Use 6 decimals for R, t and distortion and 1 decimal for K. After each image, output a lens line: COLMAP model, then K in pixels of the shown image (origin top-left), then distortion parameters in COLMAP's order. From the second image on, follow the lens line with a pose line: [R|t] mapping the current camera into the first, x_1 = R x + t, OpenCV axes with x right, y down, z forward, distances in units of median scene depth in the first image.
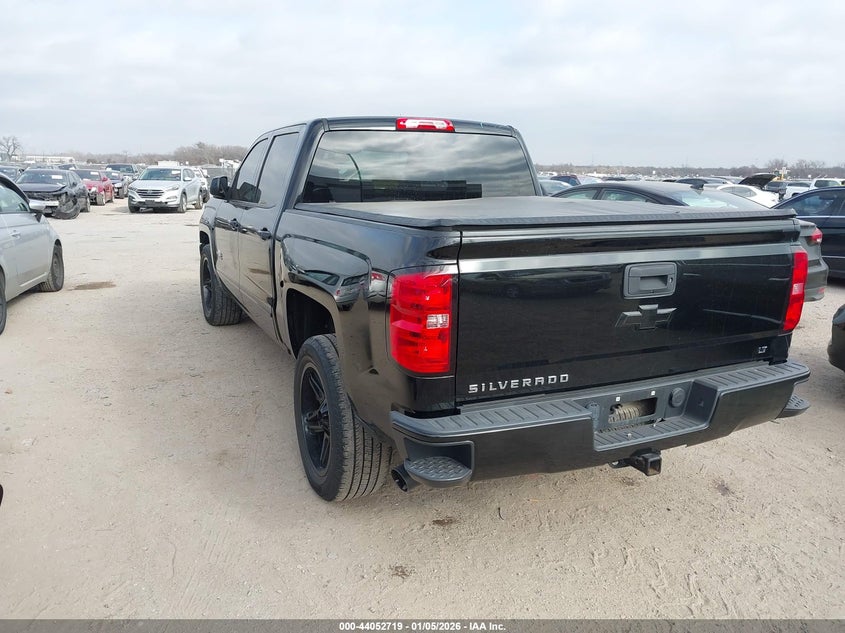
lens RADIAL K [[651.9, 0, 422.5], [0, 651.9, 316.5], [0, 0, 1]] dist [0.007394, 0.000420]
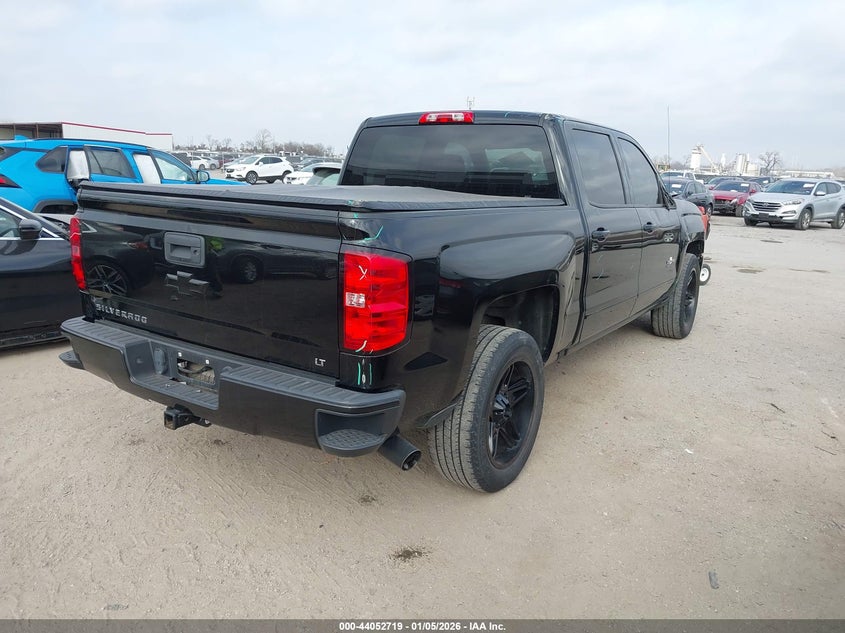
lens RADIAL K [[665.3, 0, 422.5], [0, 665.3, 316.5], [0, 0, 1]] dist [0.005846, 0.002531]
pose [[0.536657, 0.193262, -0.821371, 0.878234], [-0.214013, 0.972763, 0.089054, -0.076781], [0.816210, 0.127993, 0.563400, 0.420062]]
